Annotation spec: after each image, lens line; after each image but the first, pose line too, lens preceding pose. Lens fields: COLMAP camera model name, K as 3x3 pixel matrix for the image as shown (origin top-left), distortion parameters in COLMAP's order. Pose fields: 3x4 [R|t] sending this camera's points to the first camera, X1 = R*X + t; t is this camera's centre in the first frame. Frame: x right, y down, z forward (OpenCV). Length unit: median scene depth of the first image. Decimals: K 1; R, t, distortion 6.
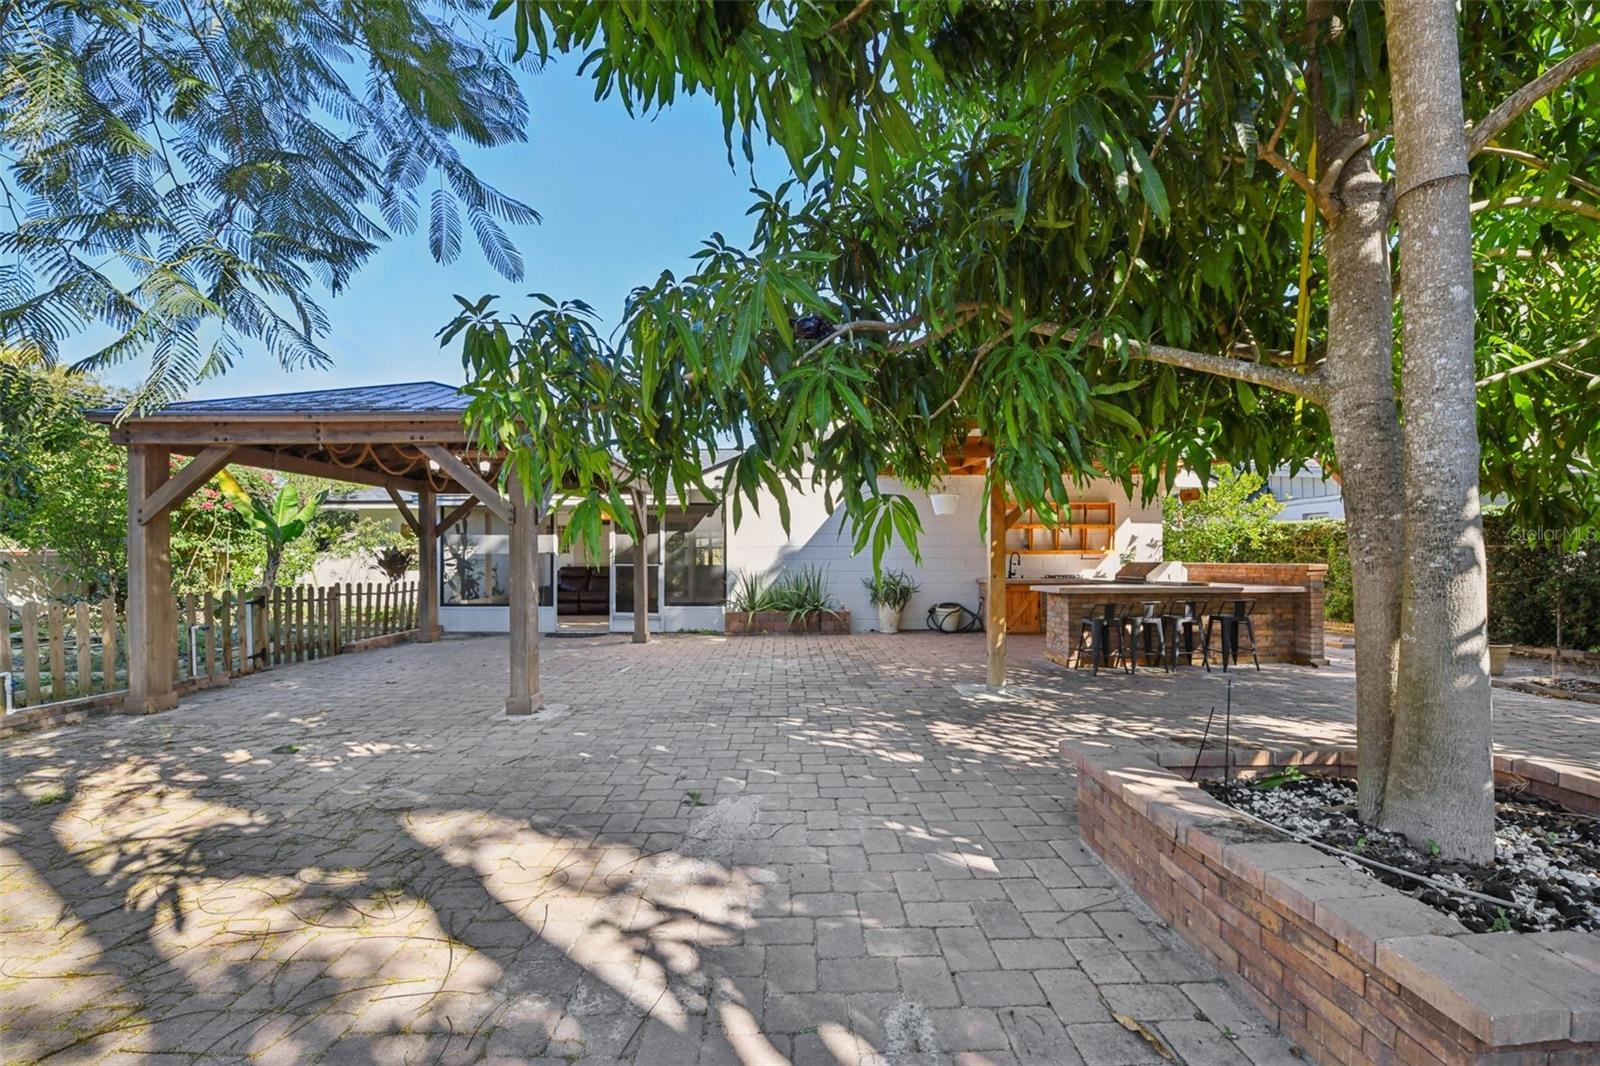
lens RADIAL K [[670.9, 0, 793.6], [0, 670.9, 561.1], [0, 0, 1]] dist [-0.000017, -0.010820]
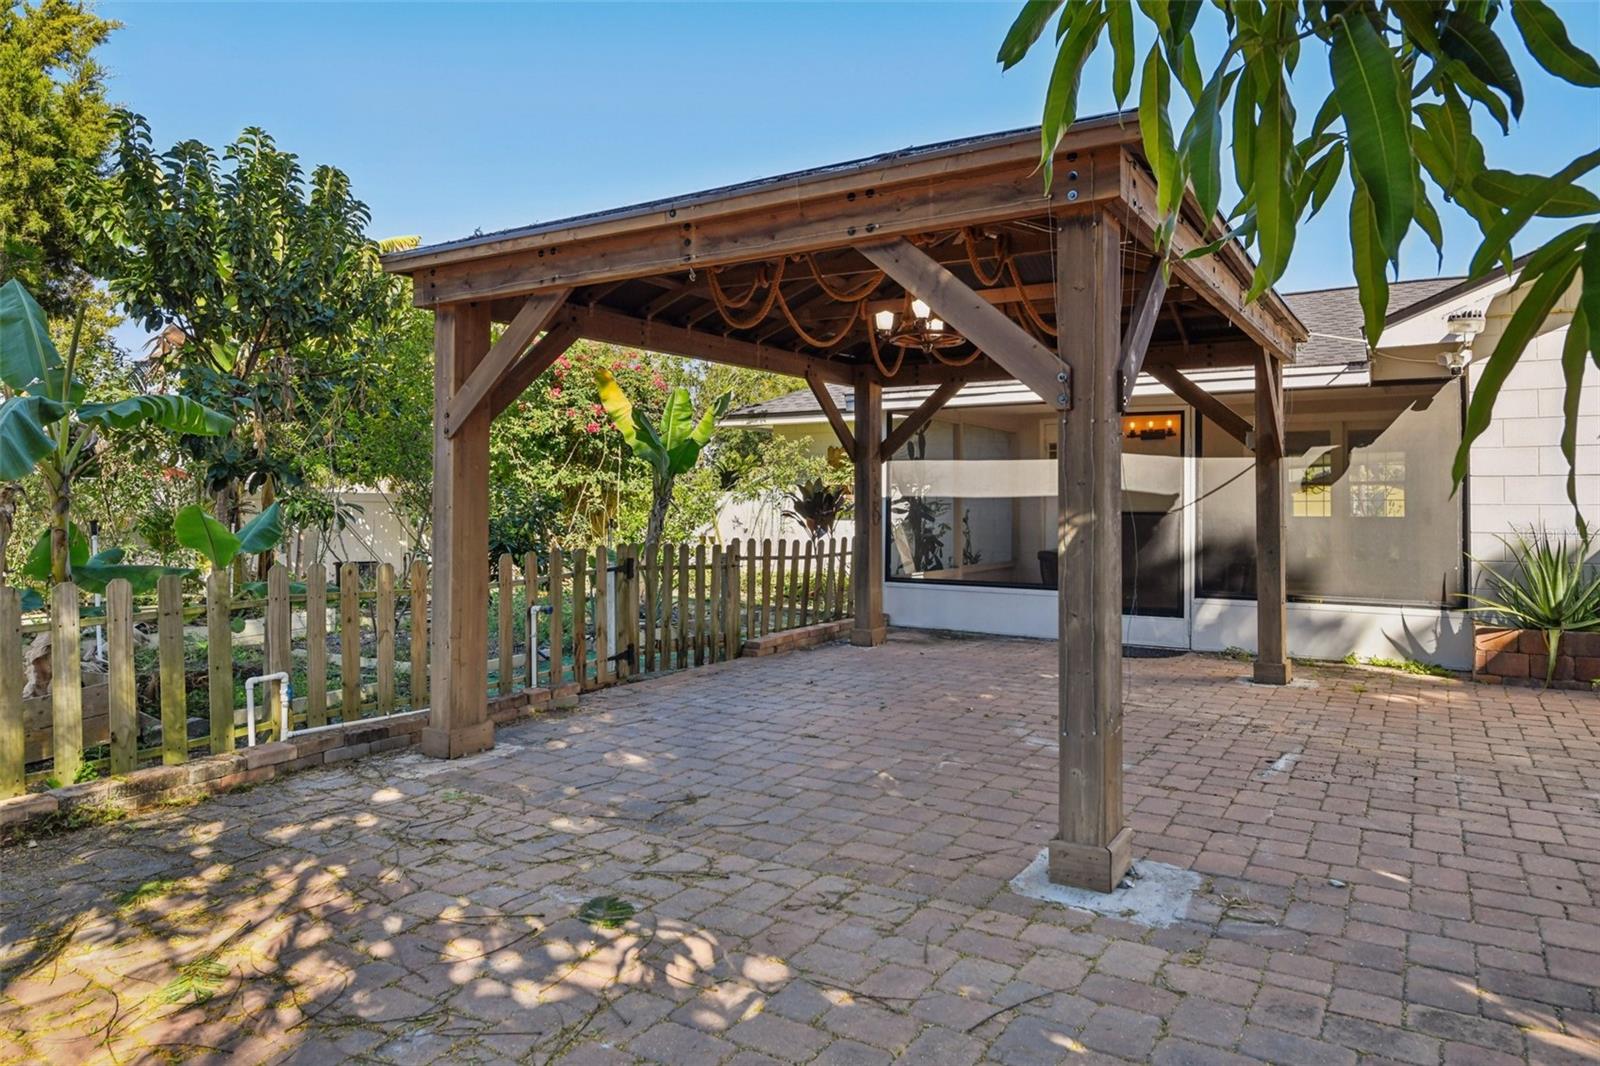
lens RADIAL K [[1028.1, 0, 800.0], [0, 1028.1, 533.0], [0, 0, 1]] dist [-0.001675, -0.000278]
pose [[0.849053, 0.021015, -0.527890, -0.127334], [-0.008343, 0.999617, 0.026376, 0.002256], [0.528242, -0.017991, 0.848903, 0.216607]]
